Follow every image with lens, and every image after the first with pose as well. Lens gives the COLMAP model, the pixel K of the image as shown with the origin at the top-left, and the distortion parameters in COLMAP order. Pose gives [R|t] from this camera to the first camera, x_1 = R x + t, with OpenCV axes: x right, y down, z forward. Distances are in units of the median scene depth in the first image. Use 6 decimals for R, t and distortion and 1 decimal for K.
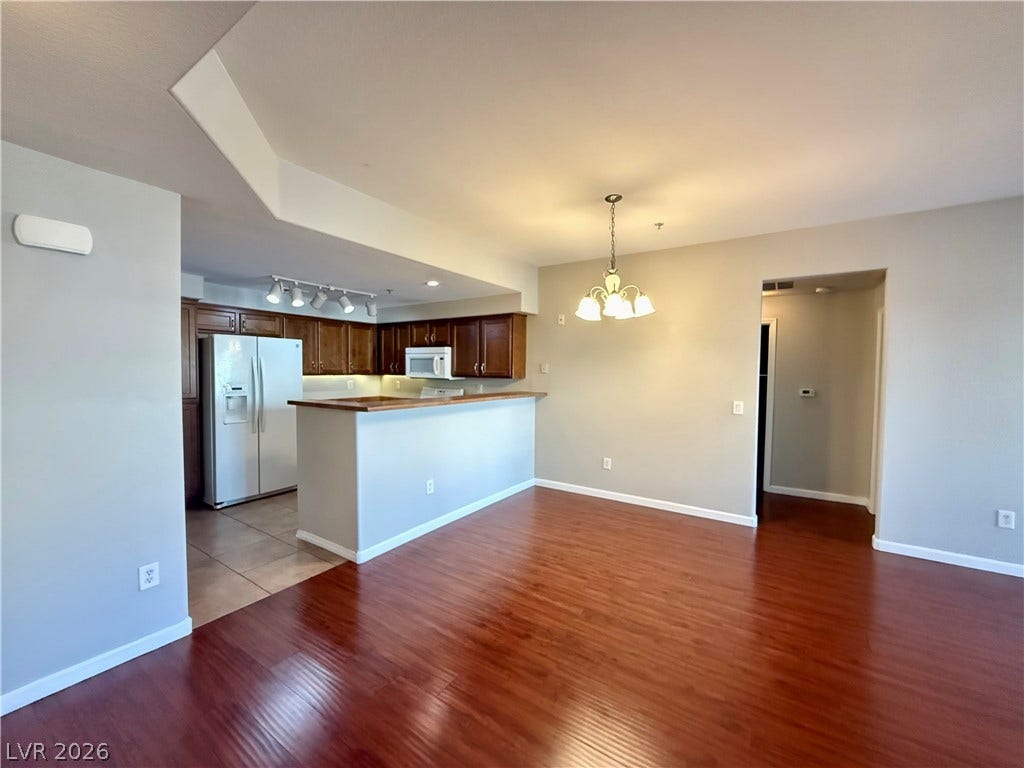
lens RADIAL K [[409.7, 0, 510.1], [0, 409.7, 384.8], [0, 0, 1]] dist [0.000734, -0.000084]
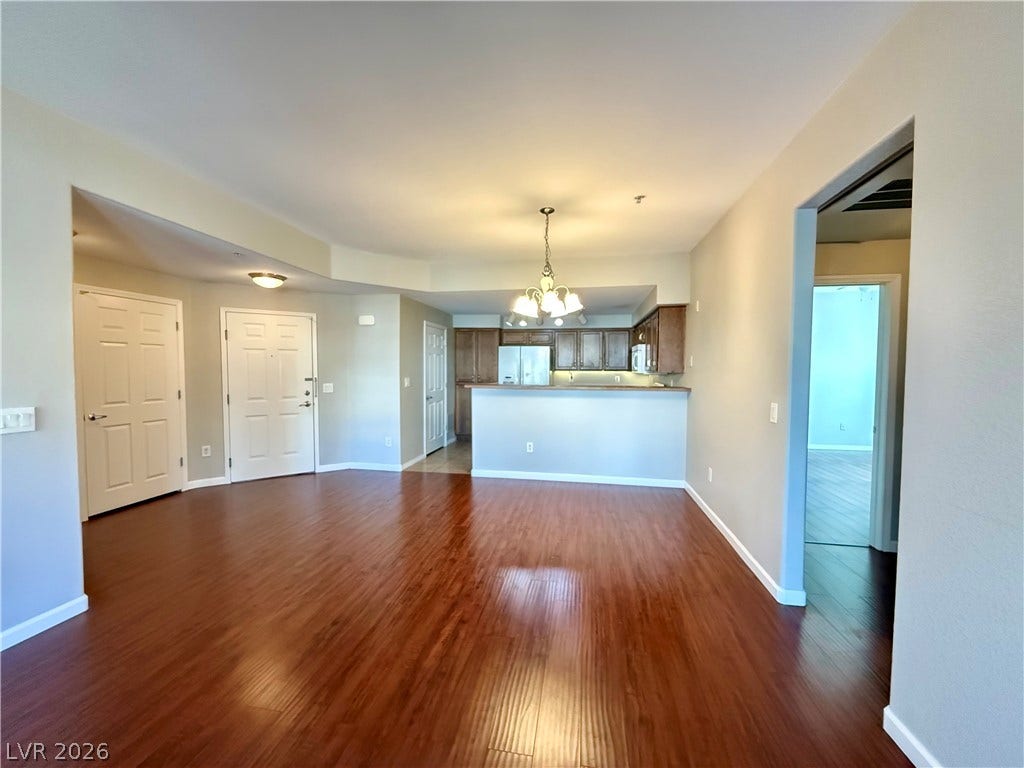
lens RADIAL K [[409.7, 0, 510.1], [0, 409.7, 384.8], [0, 0, 1]] dist [0.000734, -0.000084]
pose [[0.392845, 0.025568, -0.919249, 0.774563], [-0.036699, 0.999253, 0.012110, 0.015657], [0.918872, 0.028978, 0.393490, 0.279797]]
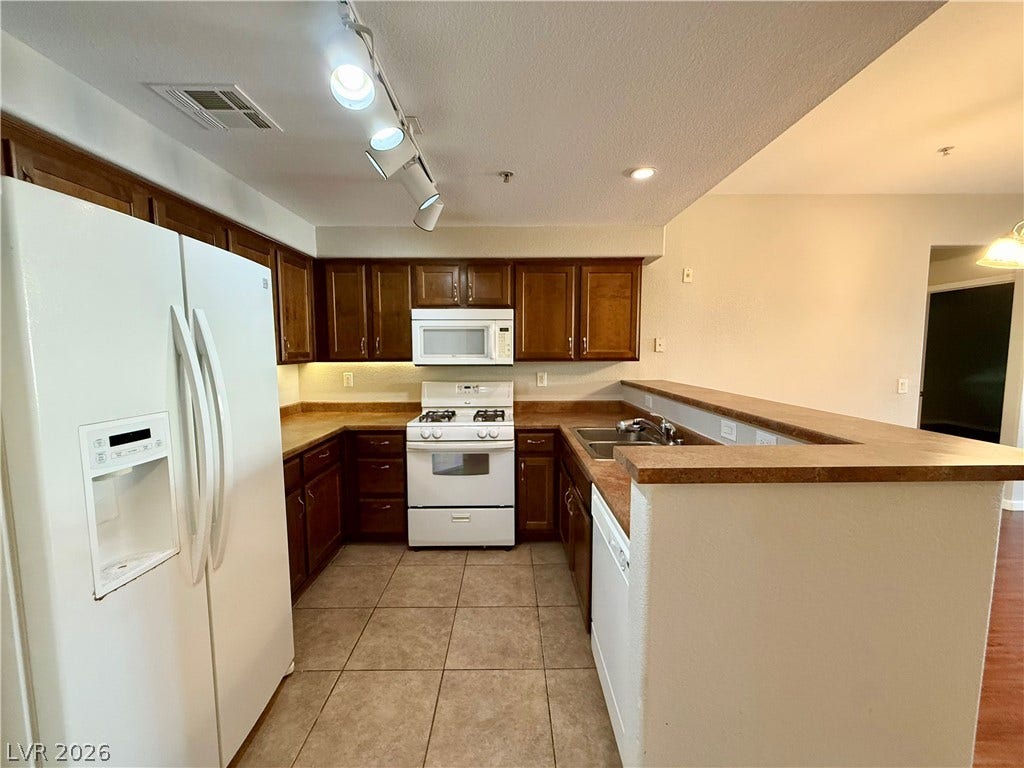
lens RADIAL K [[409.7, 0, 510.1], [0, 409.7, 384.8], [0, 0, 1]] dist [0.000734, -0.000084]
pose [[0.829969, -0.061306, 0.554431, -0.519702], [0.032611, 0.997575, 0.061489, -0.024489], [-0.556856, -0.032953, 0.829955, 0.572336]]
